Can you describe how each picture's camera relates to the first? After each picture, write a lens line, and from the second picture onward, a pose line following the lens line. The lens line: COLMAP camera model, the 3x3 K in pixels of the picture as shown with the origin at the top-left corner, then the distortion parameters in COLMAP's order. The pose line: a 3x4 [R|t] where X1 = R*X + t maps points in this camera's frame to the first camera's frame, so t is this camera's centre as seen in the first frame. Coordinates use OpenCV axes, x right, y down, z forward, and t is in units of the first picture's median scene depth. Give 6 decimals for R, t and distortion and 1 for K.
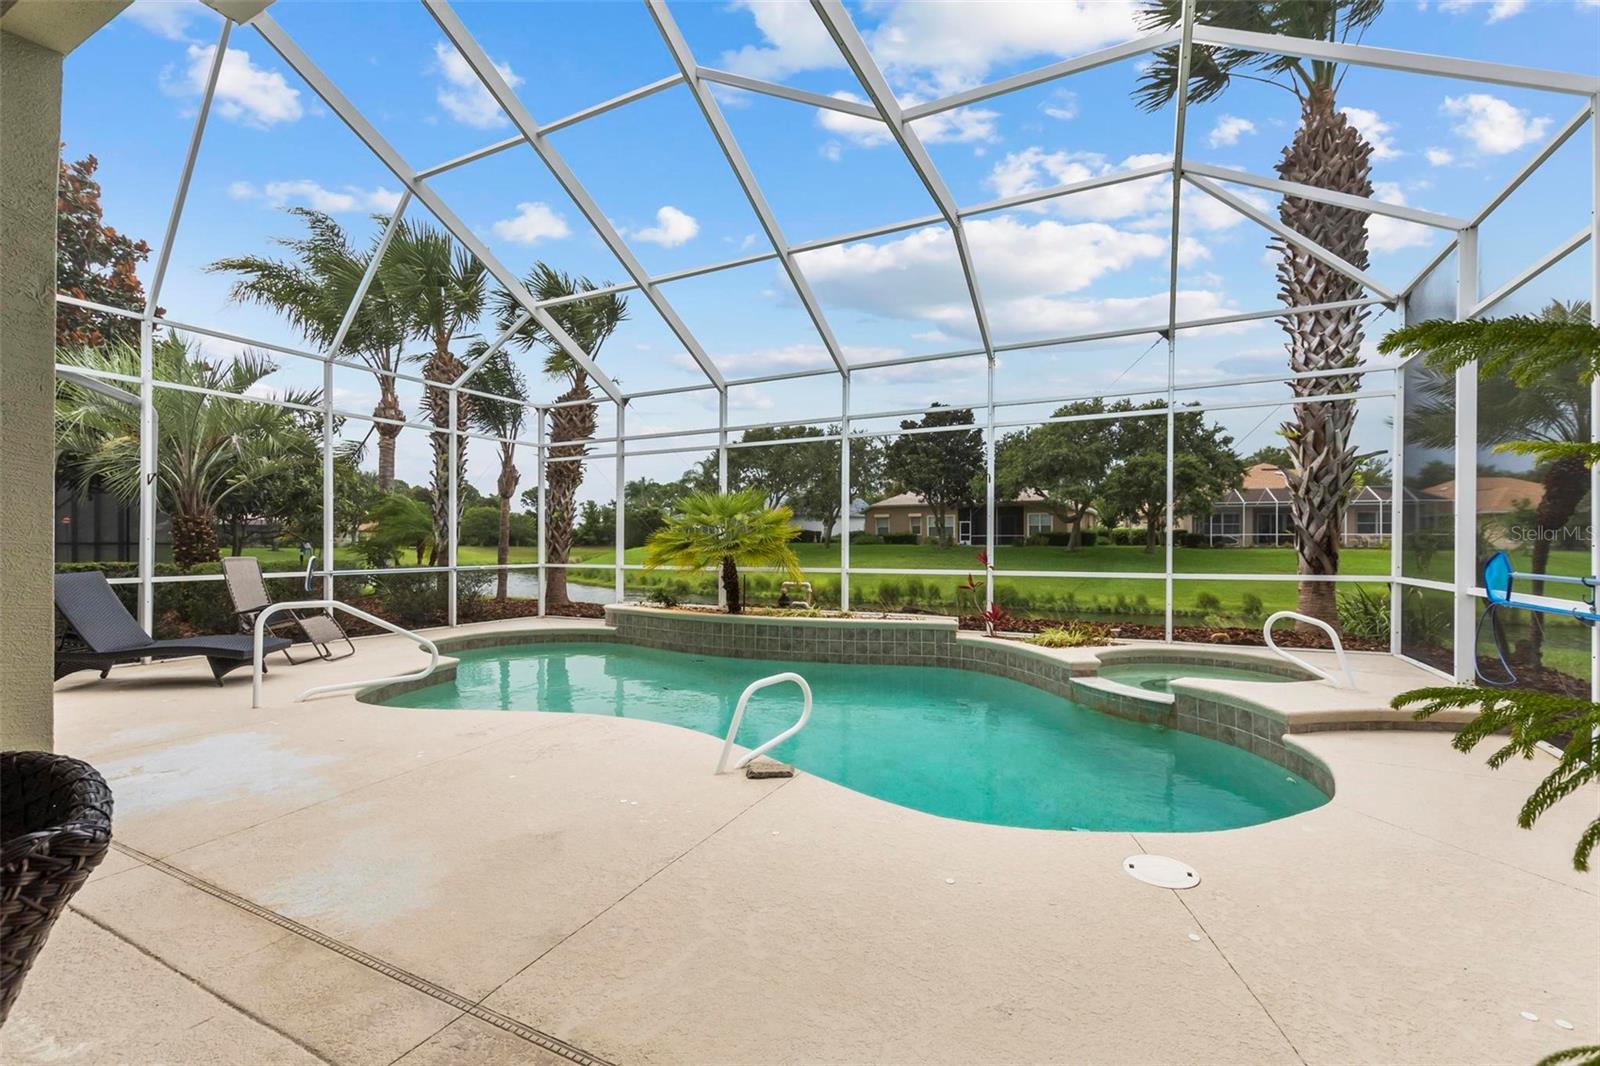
lens RADIAL K [[692.3, 0, 799.7], [0, 692.3, 538.2], [0, 0, 1]] dist [0.003381, 0.000489]
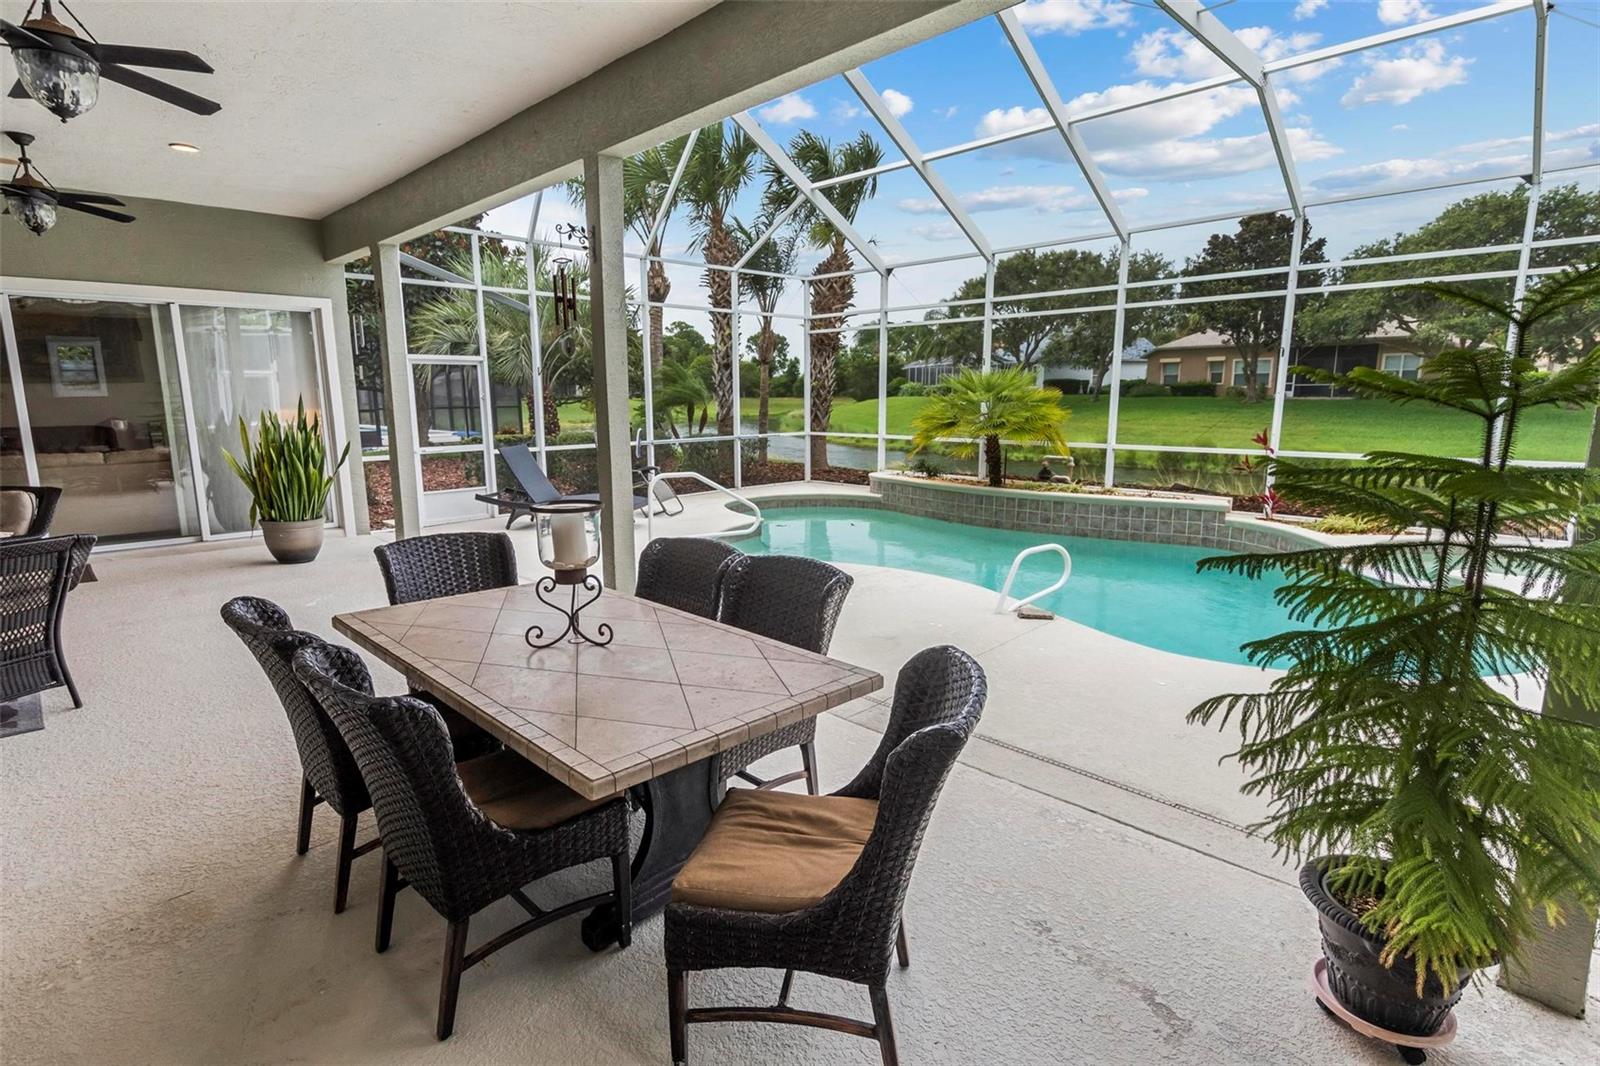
lens RADIAL K [[794.4, 0, 798.5], [0, 794.4, 529.9], [0, 0, 1]] dist [-0.001879, 0.000183]
pose [[0.951003, 0.048595, -0.305340, -0.006952], [0.007000, 0.983934, 0.178395, -0.040182], [0.309104, -0.171791, 0.935384, -0.214501]]
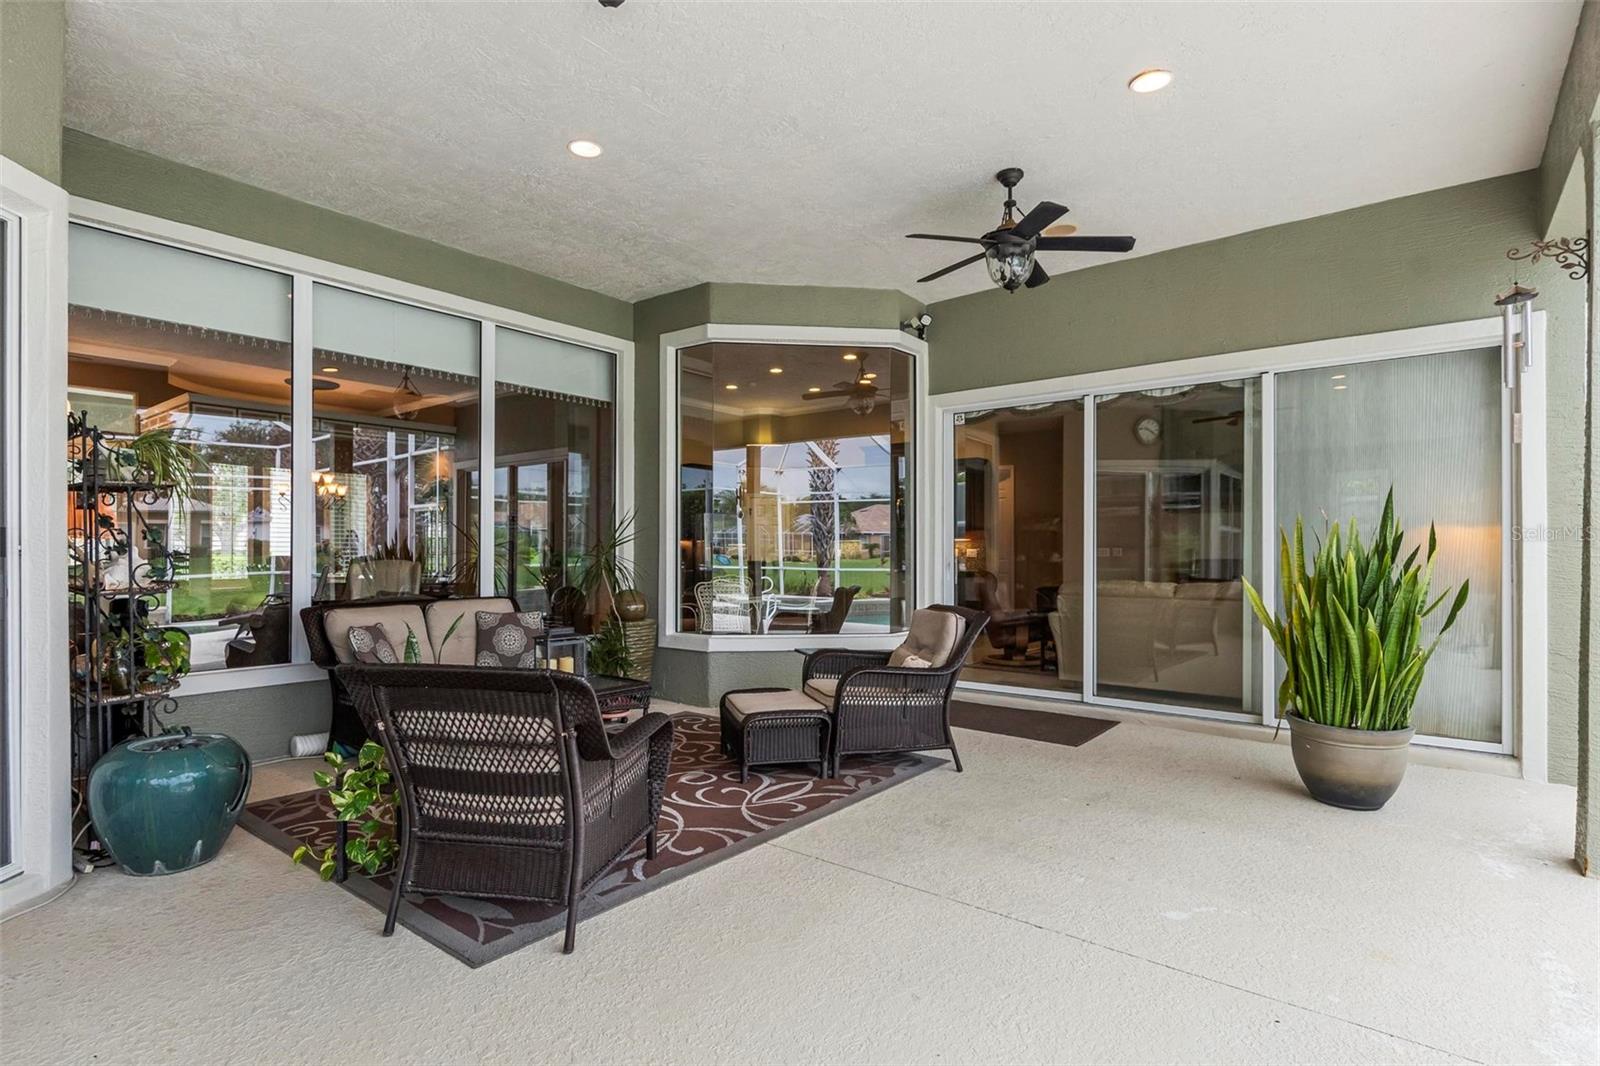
lens RADIAL K [[798.9, 0, 795.1], [0, 798.9, 552.8], [0, 0, 1]] dist [-0.002732, -0.000300]
pose [[-0.204758, 0.000173, -0.978813, -0.255949], [0.006912, 0.999975, -0.001269, -0.003569], [0.978788, -0.007025, -0.204754, 0.170455]]
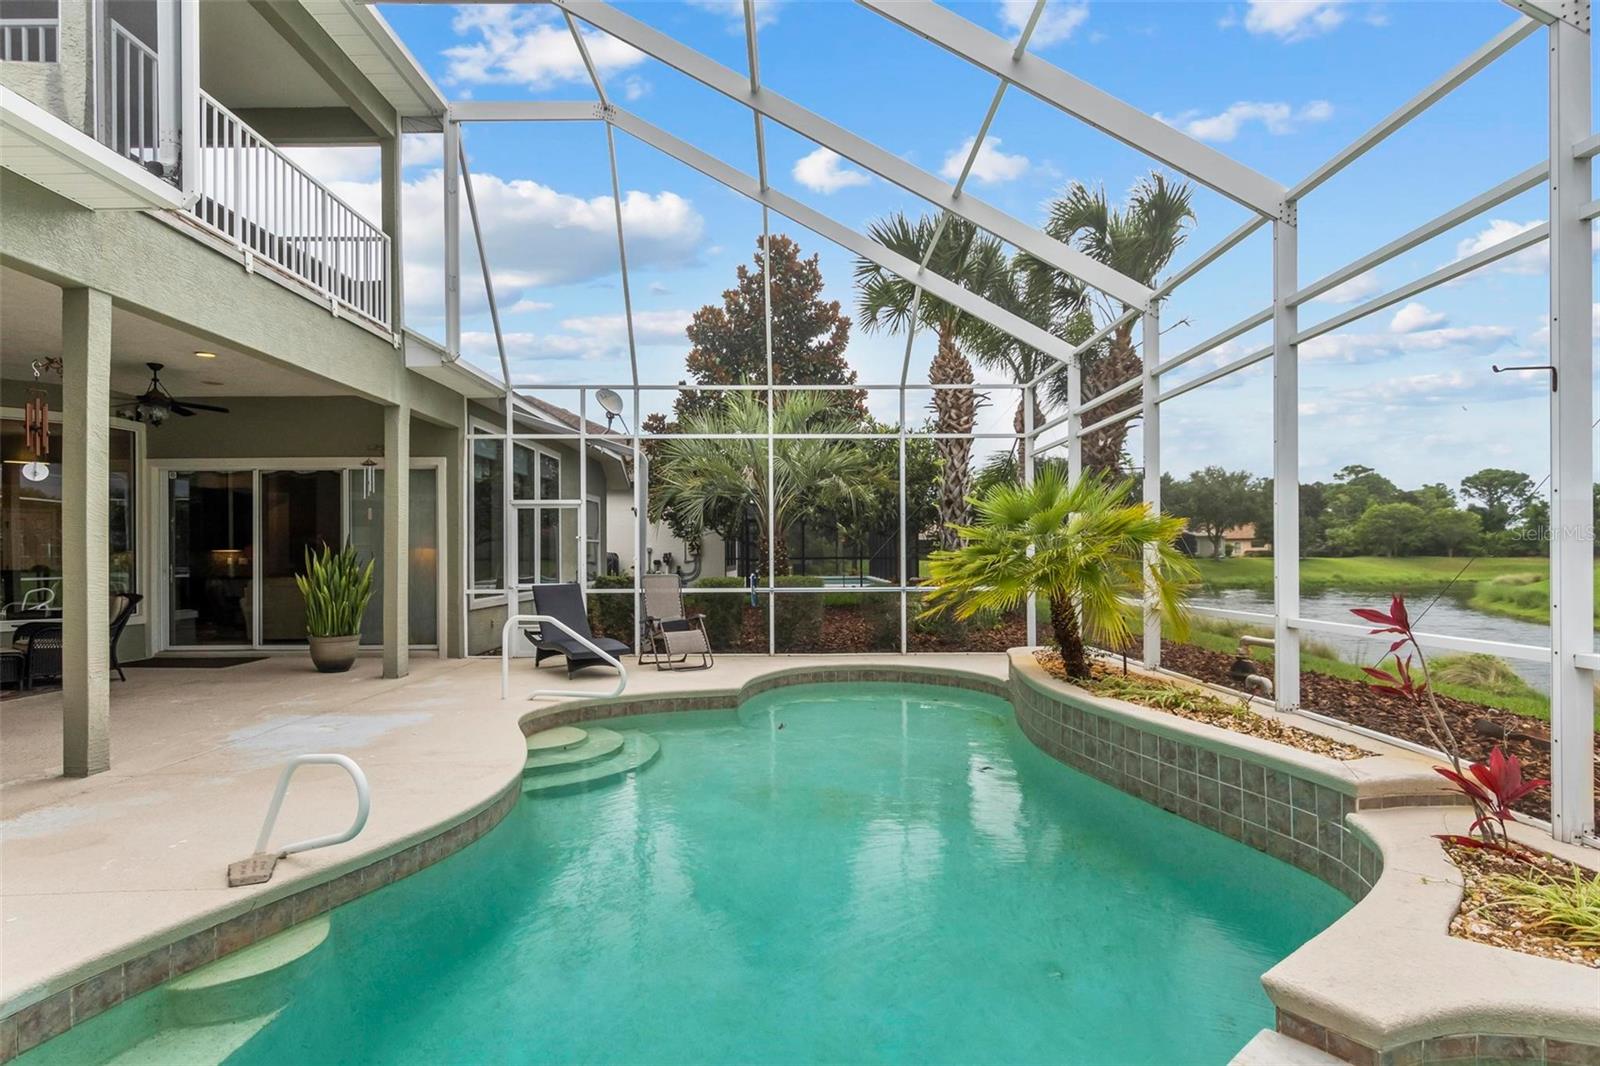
lens RADIAL K [[812.0, 0, 797.2], [0, 812.0, 552.8], [0, 0, 1]] dist [0.000951, -0.000324]
pose [[0.454454, -0.006171, -0.890749, 0.394932], [0.012580, 0.999921, -0.000510, -0.005068], [0.890681, -0.010974, 0.454496, 0.424046]]
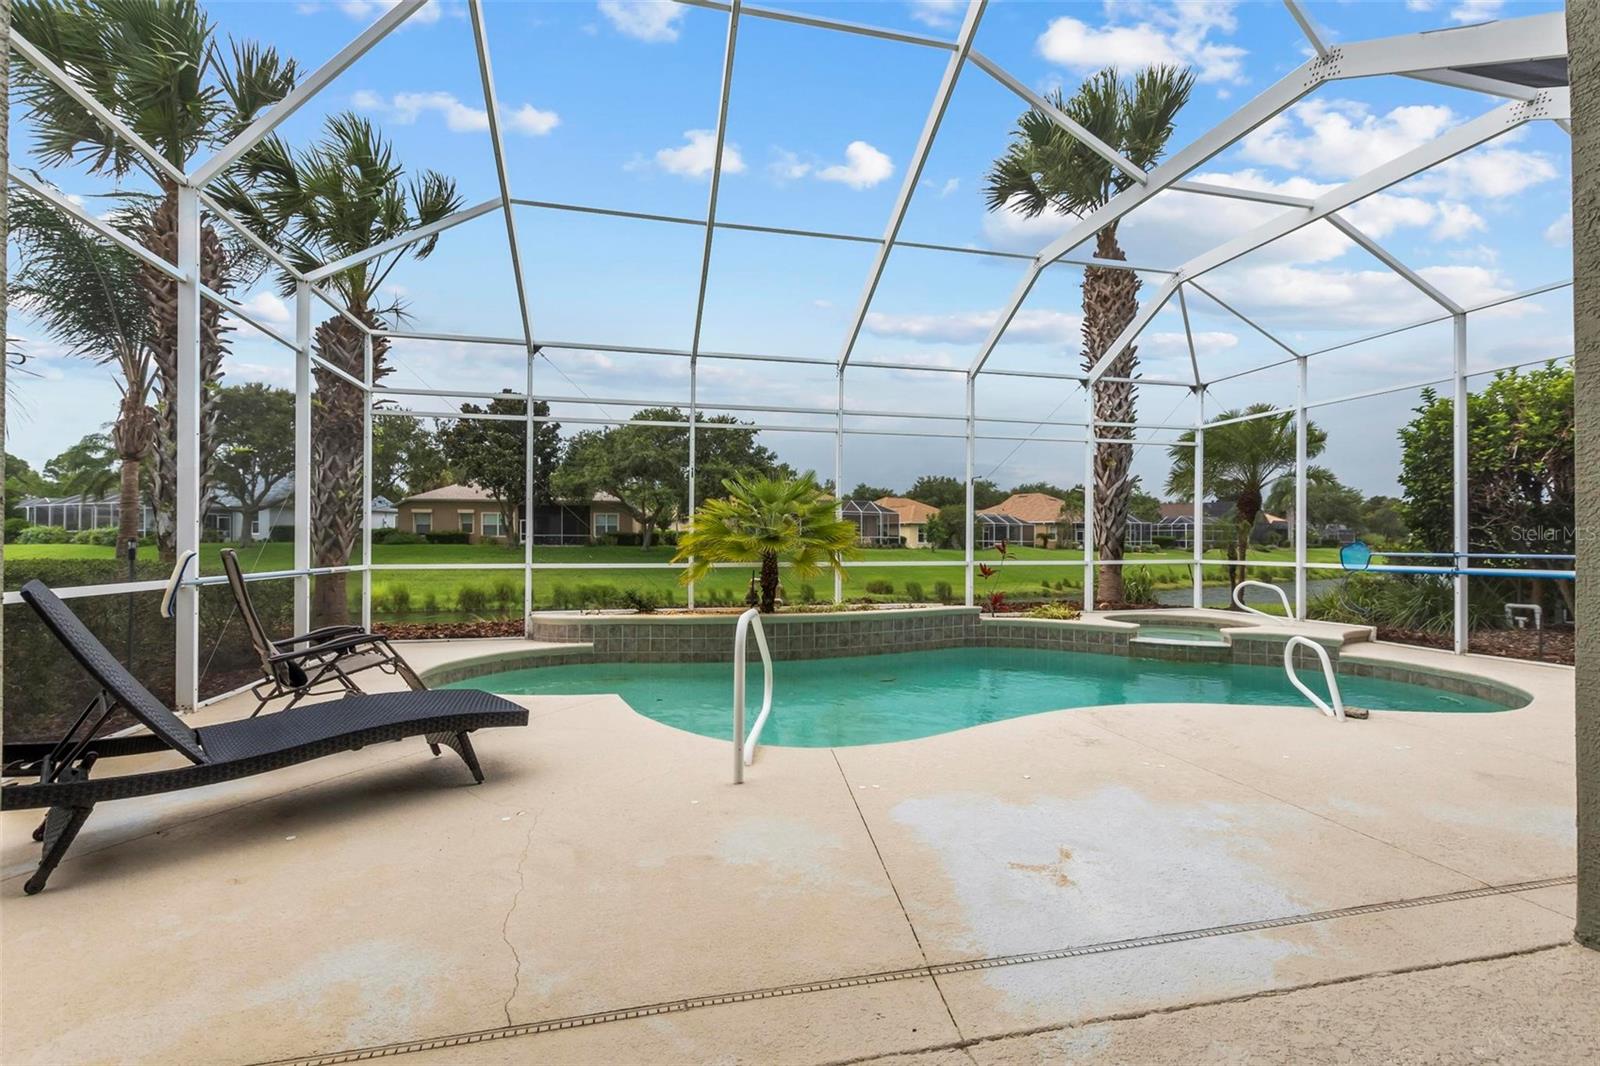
lens RADIAL K [[699.6, 0, 801.1], [0, 699.6, 540.0], [0, 0, 1]] dist [0.006853, 0.000330]
pose [[0.760185, 0.006095, 0.649678, -0.606899], [-0.006927, 0.999975, -0.001276, 0.012756], [-0.649670, -0.003530, 0.760208, 0.254751]]
